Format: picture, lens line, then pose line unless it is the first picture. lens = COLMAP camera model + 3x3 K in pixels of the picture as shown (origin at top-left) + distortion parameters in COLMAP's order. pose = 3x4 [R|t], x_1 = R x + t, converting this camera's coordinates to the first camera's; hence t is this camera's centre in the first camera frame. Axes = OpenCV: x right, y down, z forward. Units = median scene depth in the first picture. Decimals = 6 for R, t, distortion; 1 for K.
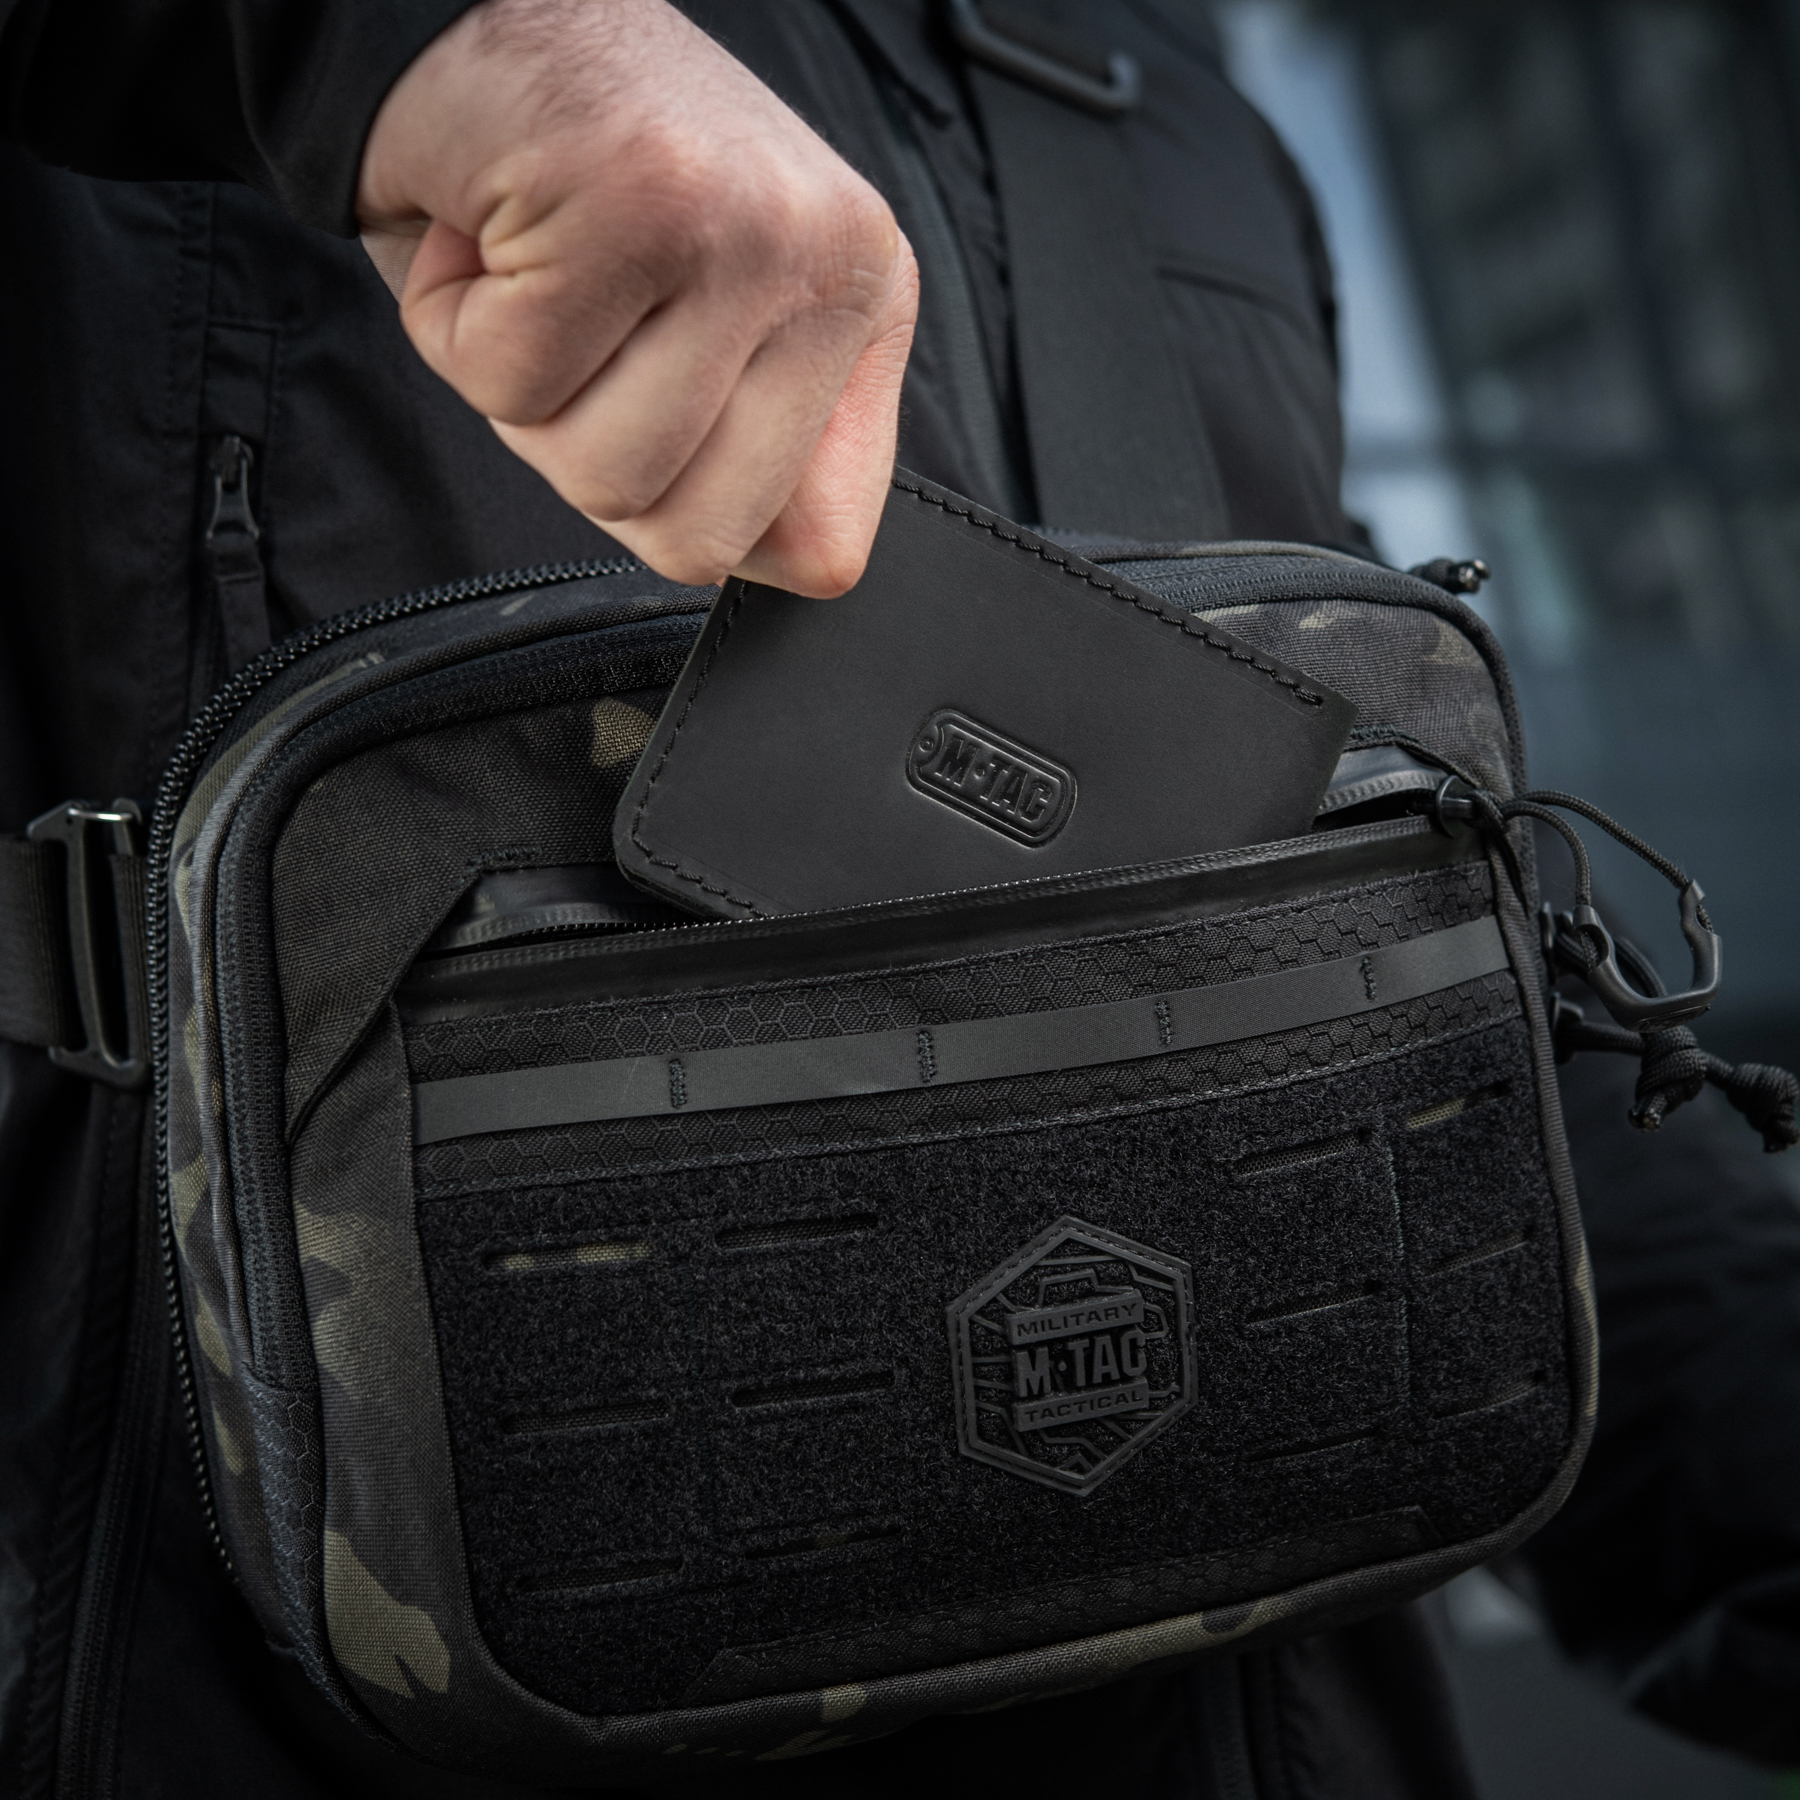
lens RADIAL K [[4078.7, 0, 912.3], [0, 4078.7, 905.1], [0, 0, 1]] dist [-0.130909, 0.000000]
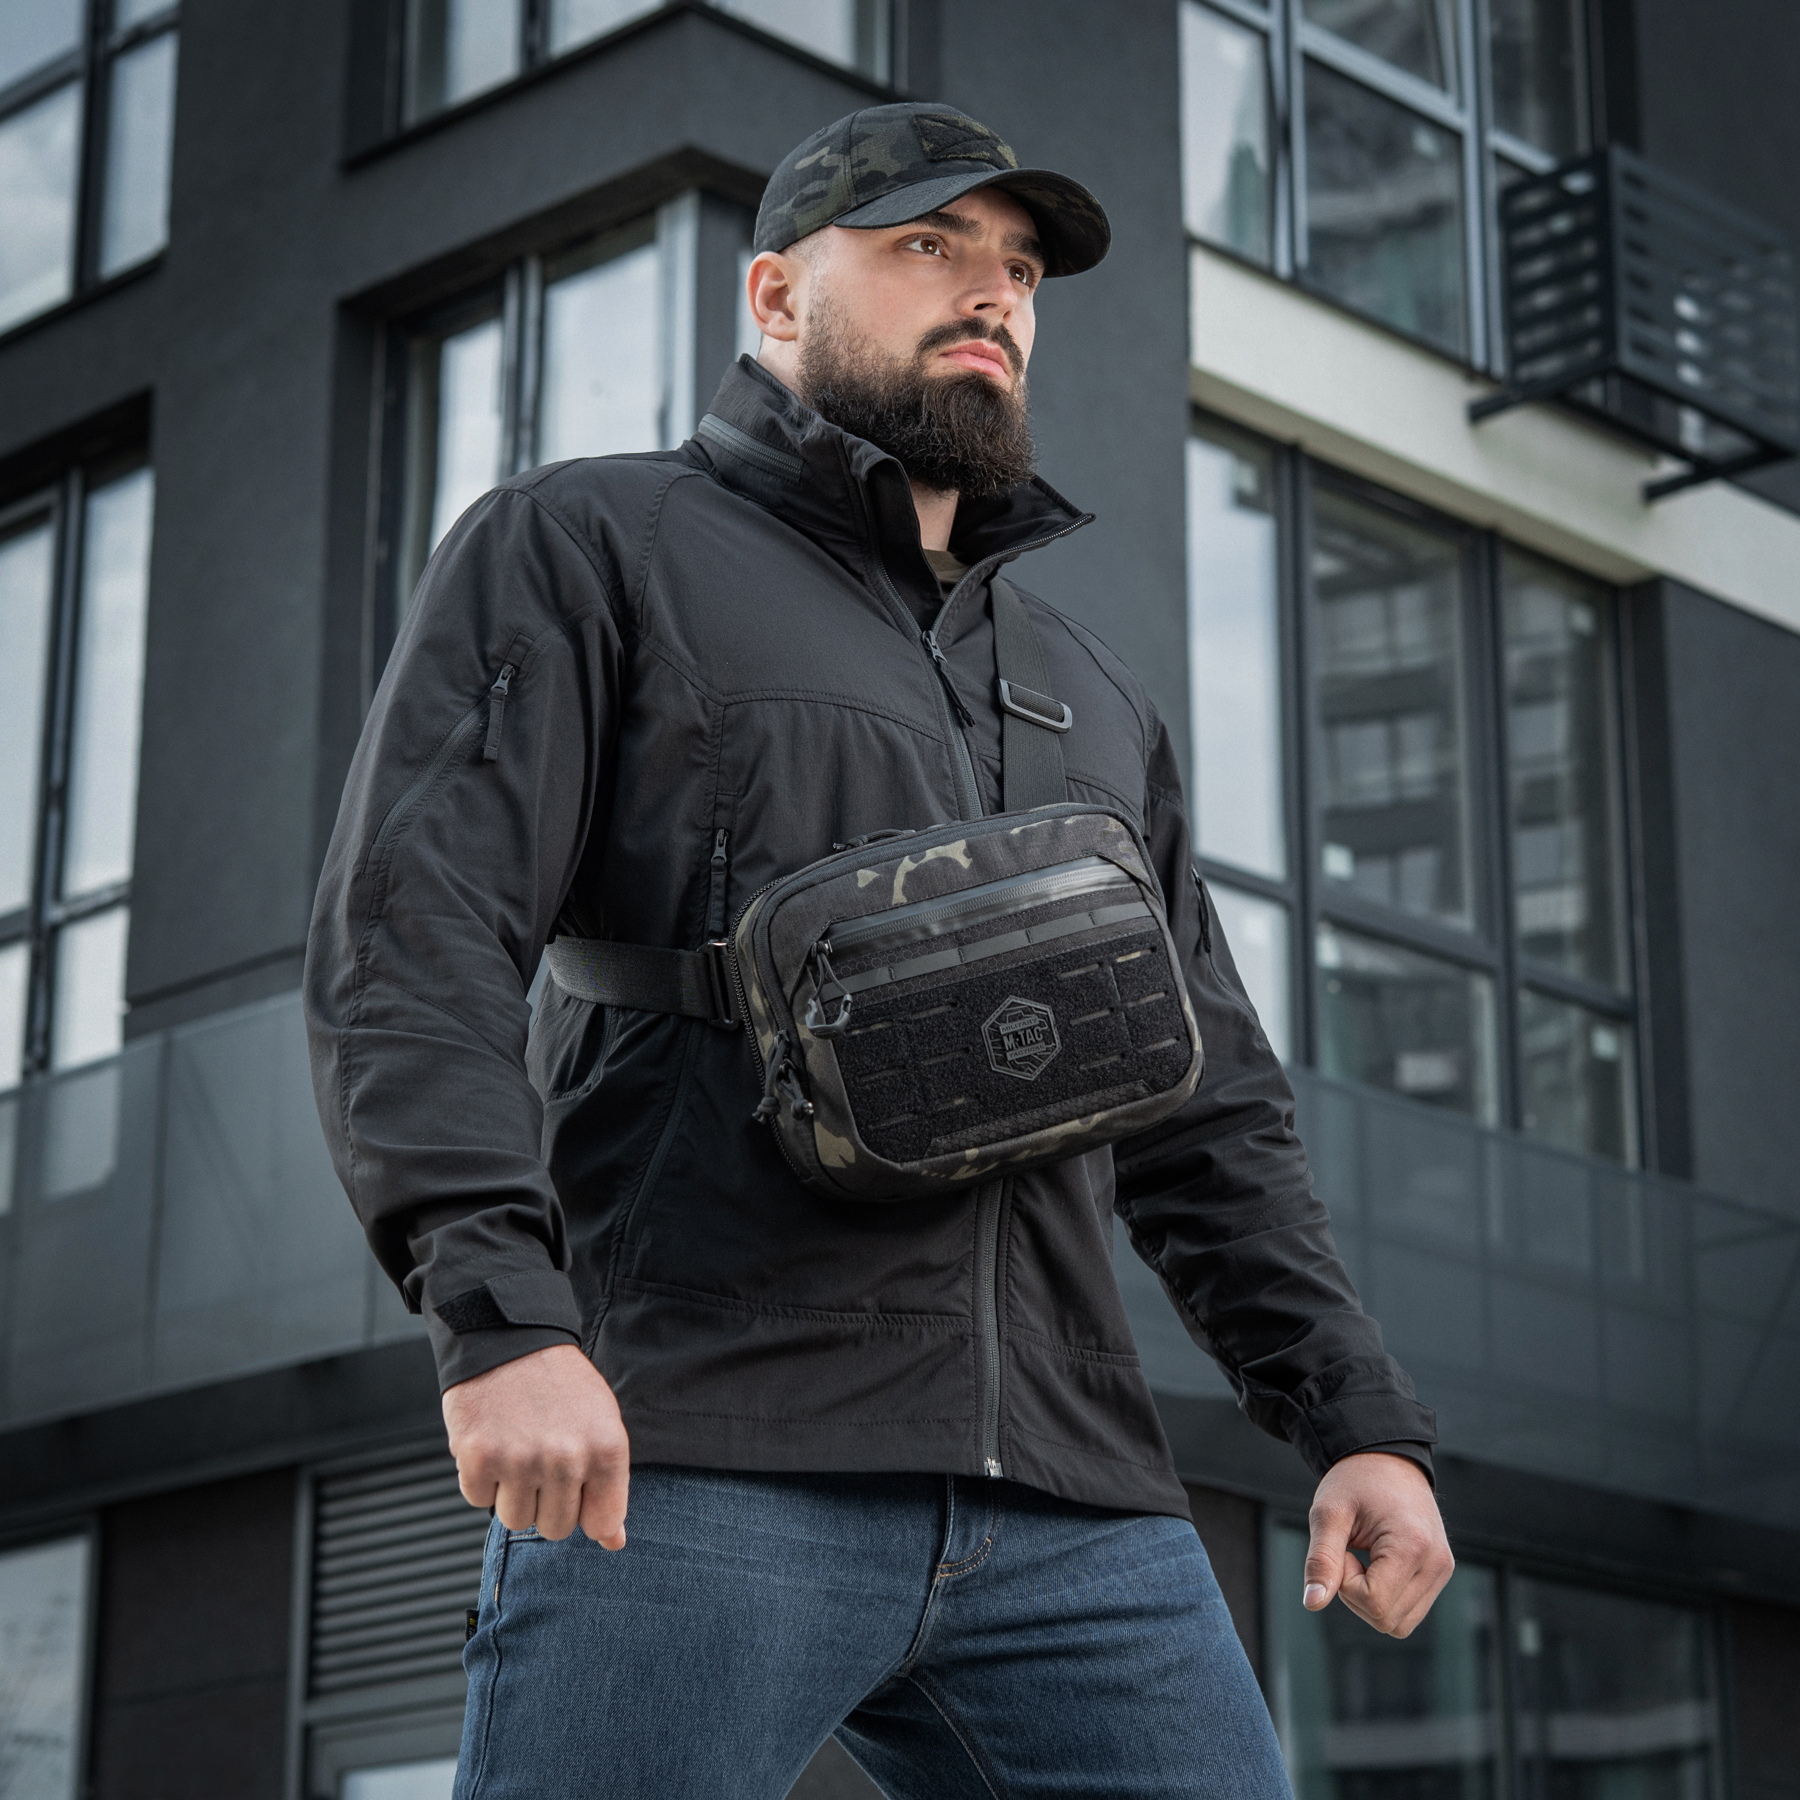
lens RADIAL K [[4843.1, 0, 917.9], [0, 4843.1, 911.0], [0, 0, 1]] dist [-0.084057, 0.000000]
pose [[0.982302, -0.177152, -0.060824, 0.220260], [0.164953, 0.972040, -0.167116, 0.671098], [0.088729, 0.154125, 0.984059, -3.006025]]
